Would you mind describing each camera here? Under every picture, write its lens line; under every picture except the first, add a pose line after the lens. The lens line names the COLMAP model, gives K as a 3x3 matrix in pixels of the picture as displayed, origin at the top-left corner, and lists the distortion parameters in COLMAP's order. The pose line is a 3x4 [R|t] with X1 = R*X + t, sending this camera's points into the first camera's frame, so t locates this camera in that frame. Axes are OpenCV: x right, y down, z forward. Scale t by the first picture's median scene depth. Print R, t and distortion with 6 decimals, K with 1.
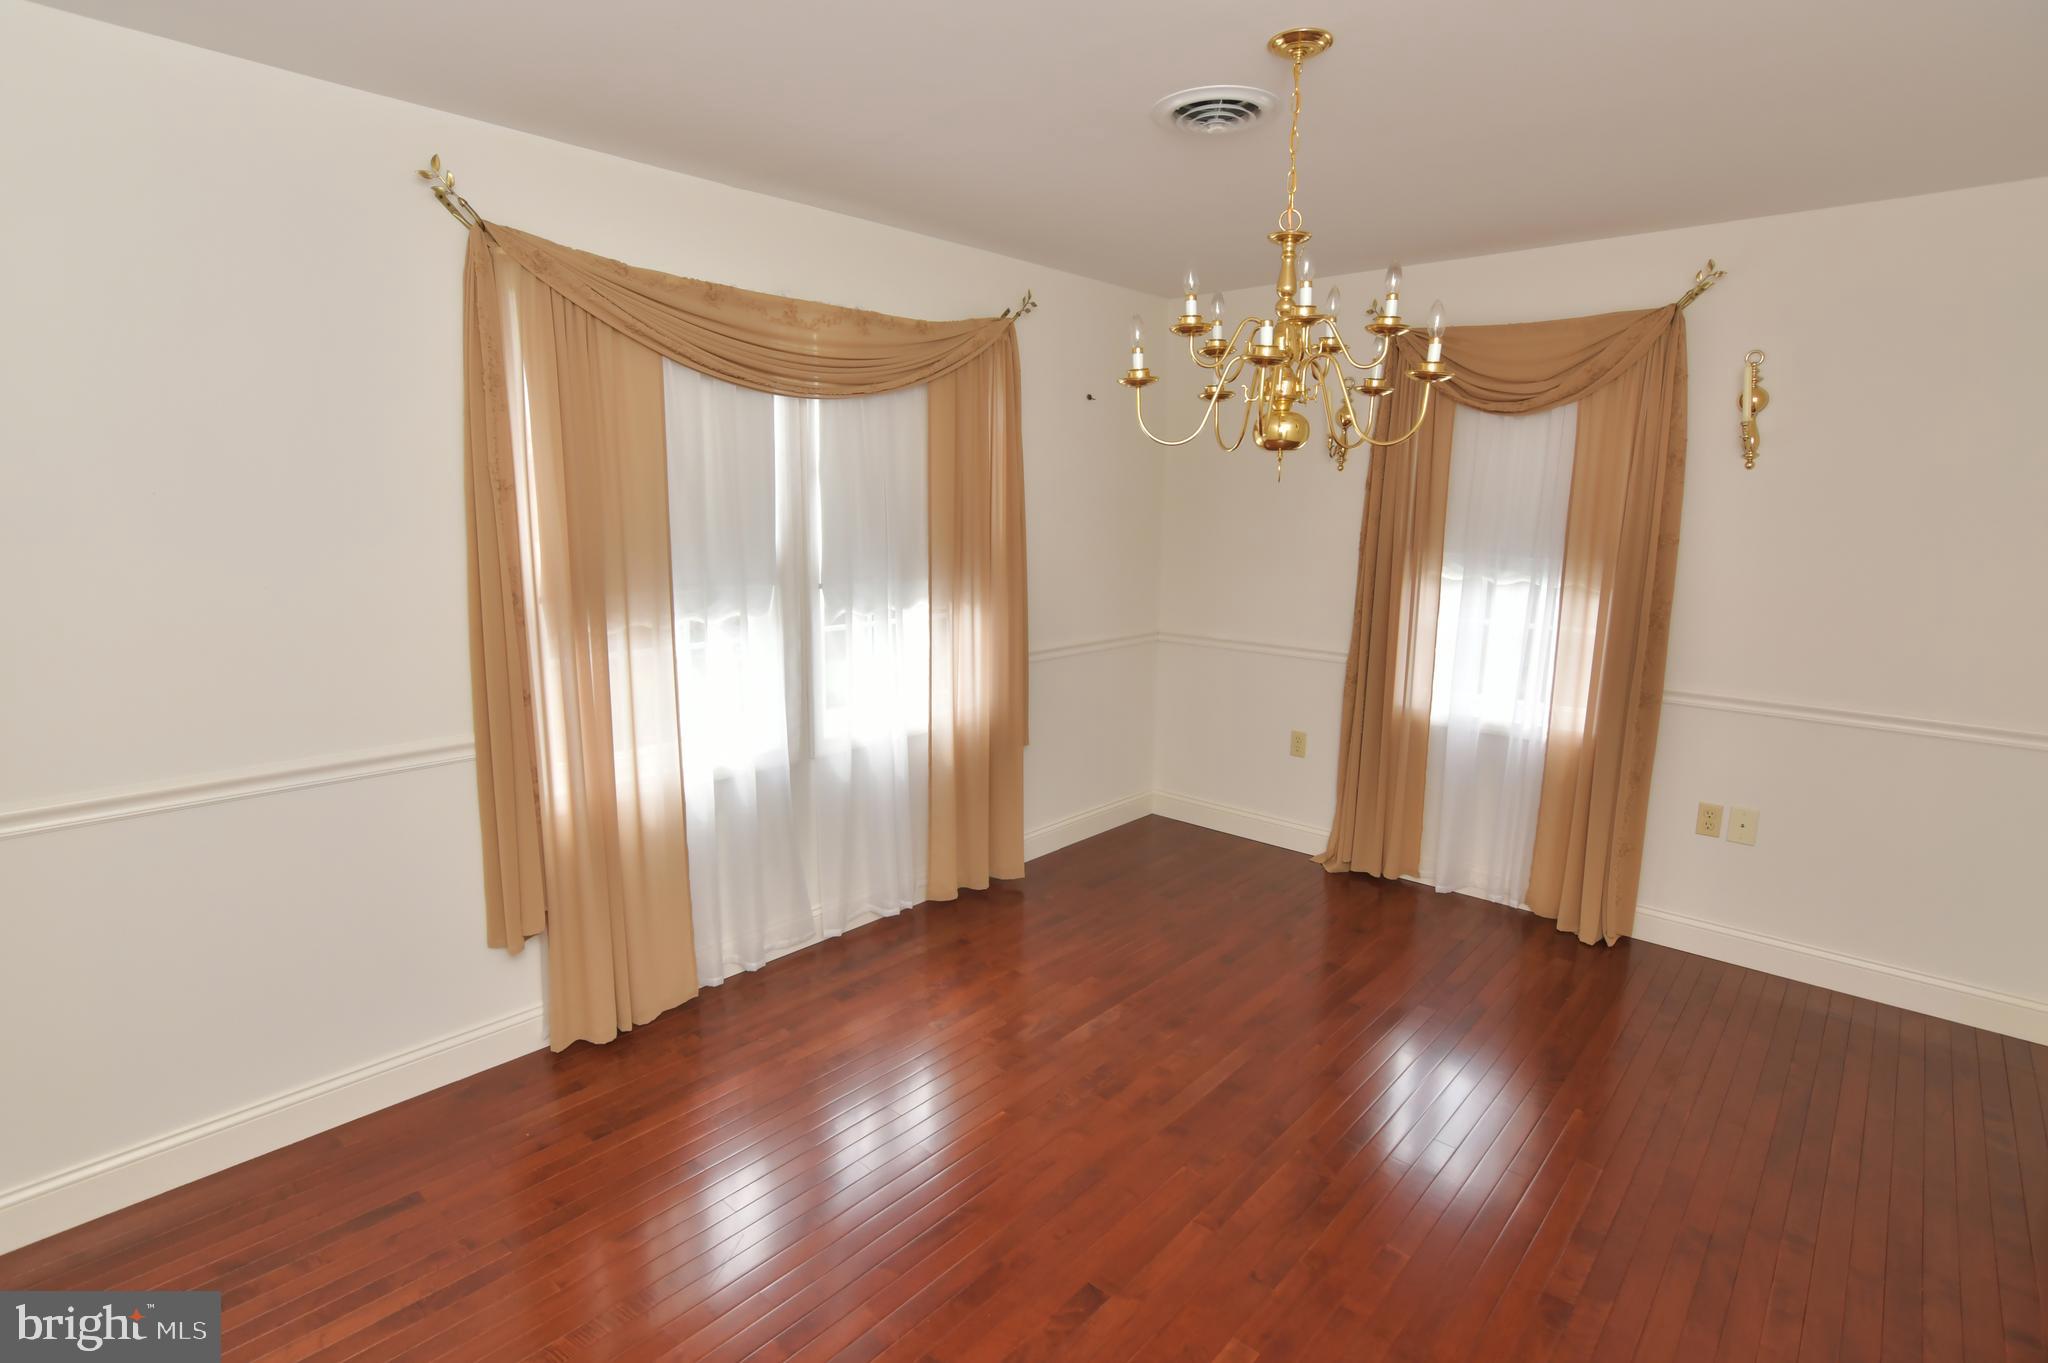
lens RADIAL K [[993.8, 0, 1020.0], [0, 993.8, 671.0], [0, 0, 1]] dist [-0.020889, 0.001158]
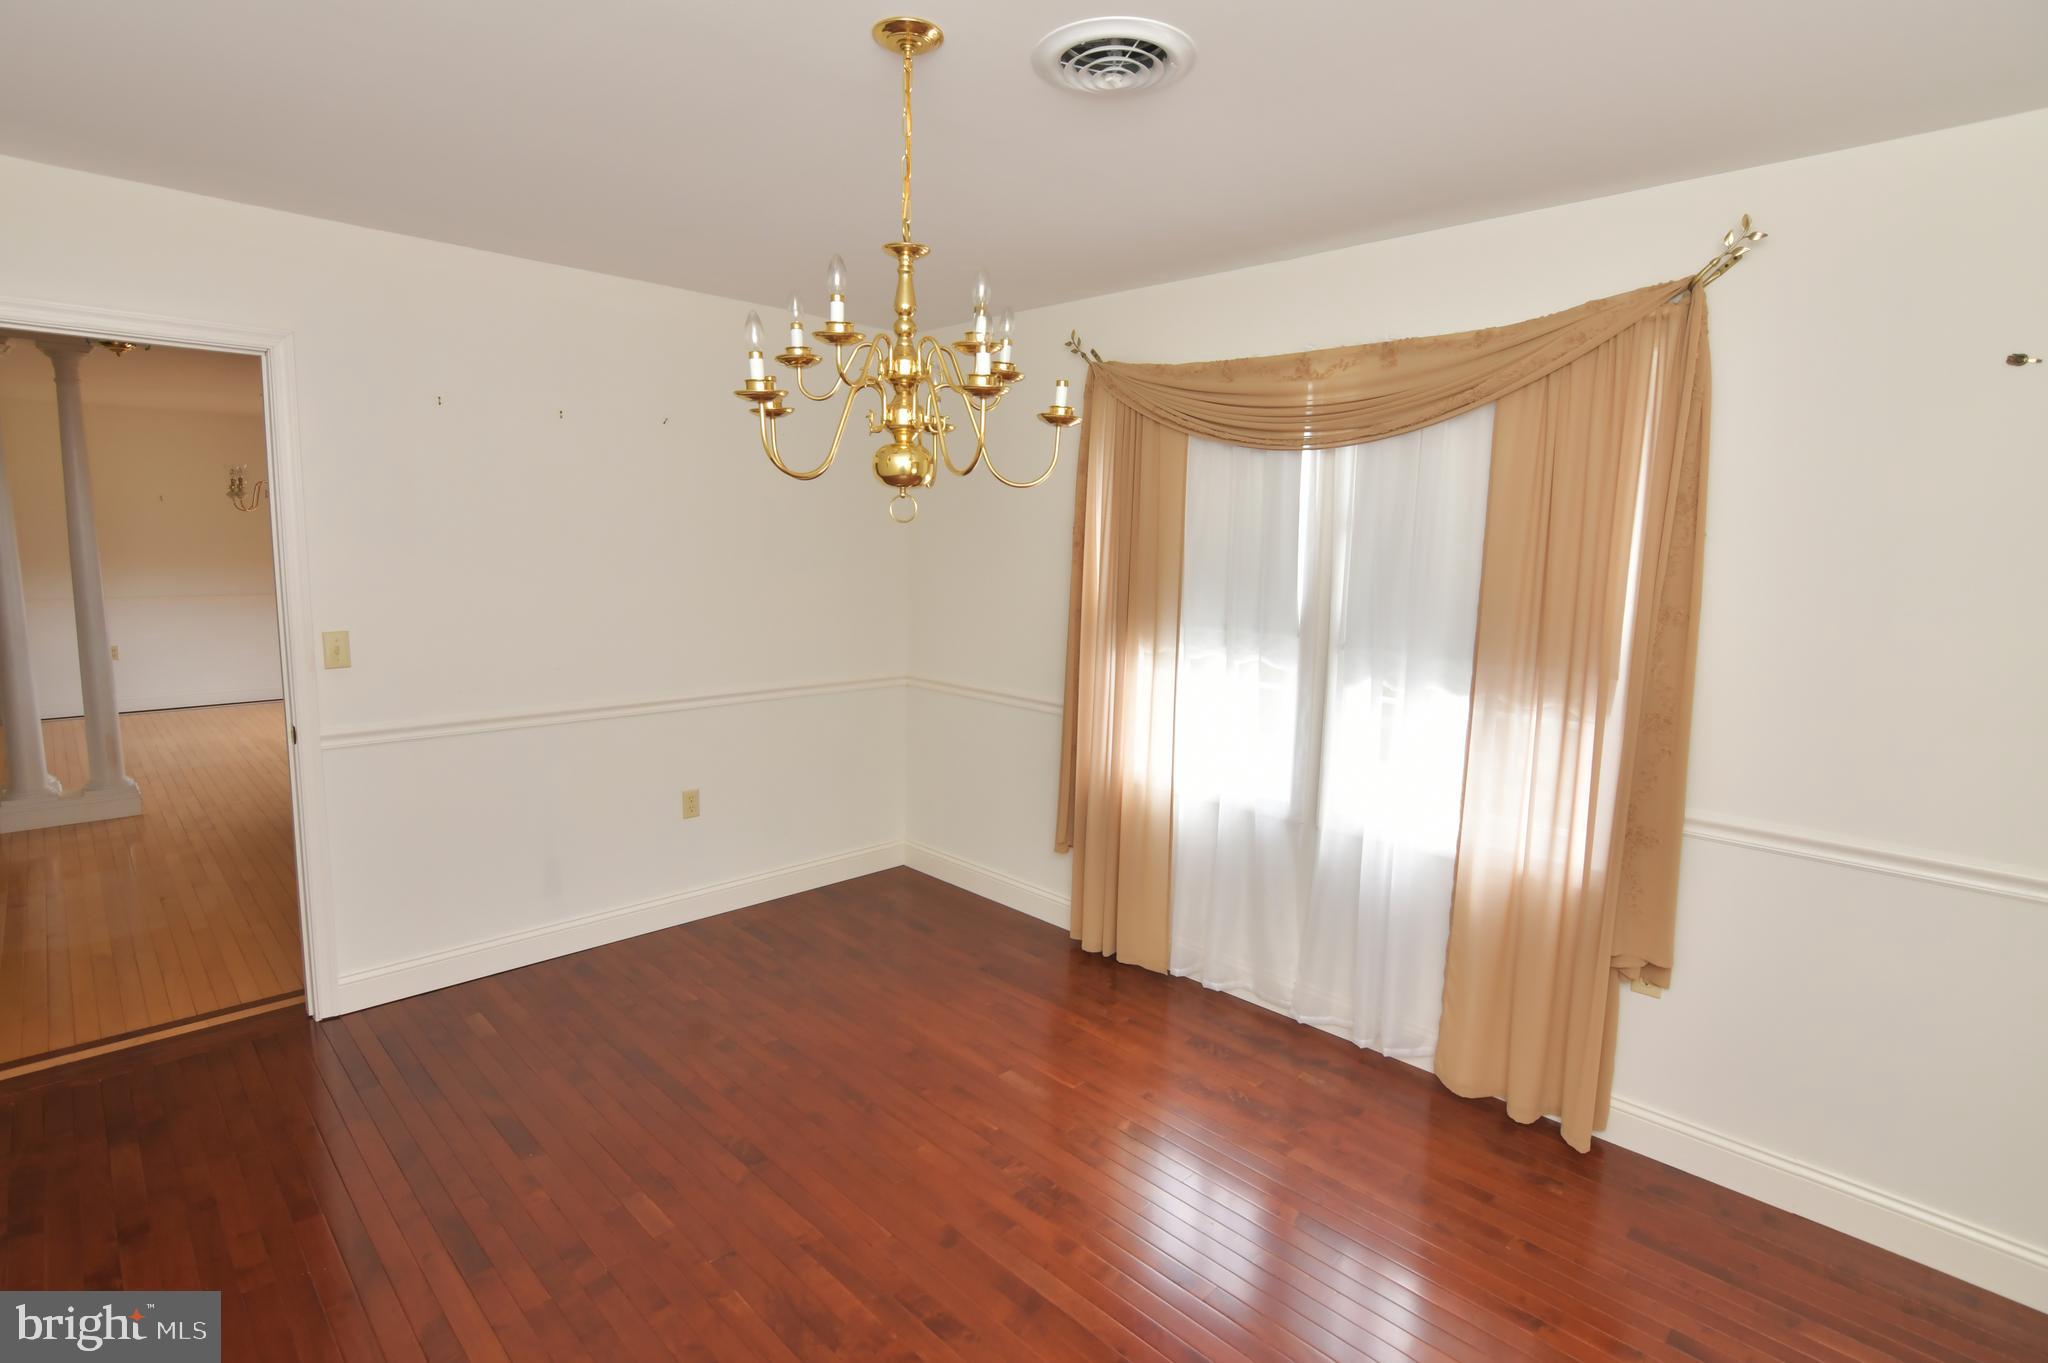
lens RADIAL K [[993.8, 0, 1020.0], [0, 993.8, 671.0], [0, 0, 1]] dist [-0.020889, 0.001158]
pose [[-0.055936, 0.116562, -0.991607, 0.824503], [-0.188724, 0.974024, 0.125141, -0.137200], [0.980436, 0.194140, -0.032485, 0.828054]]
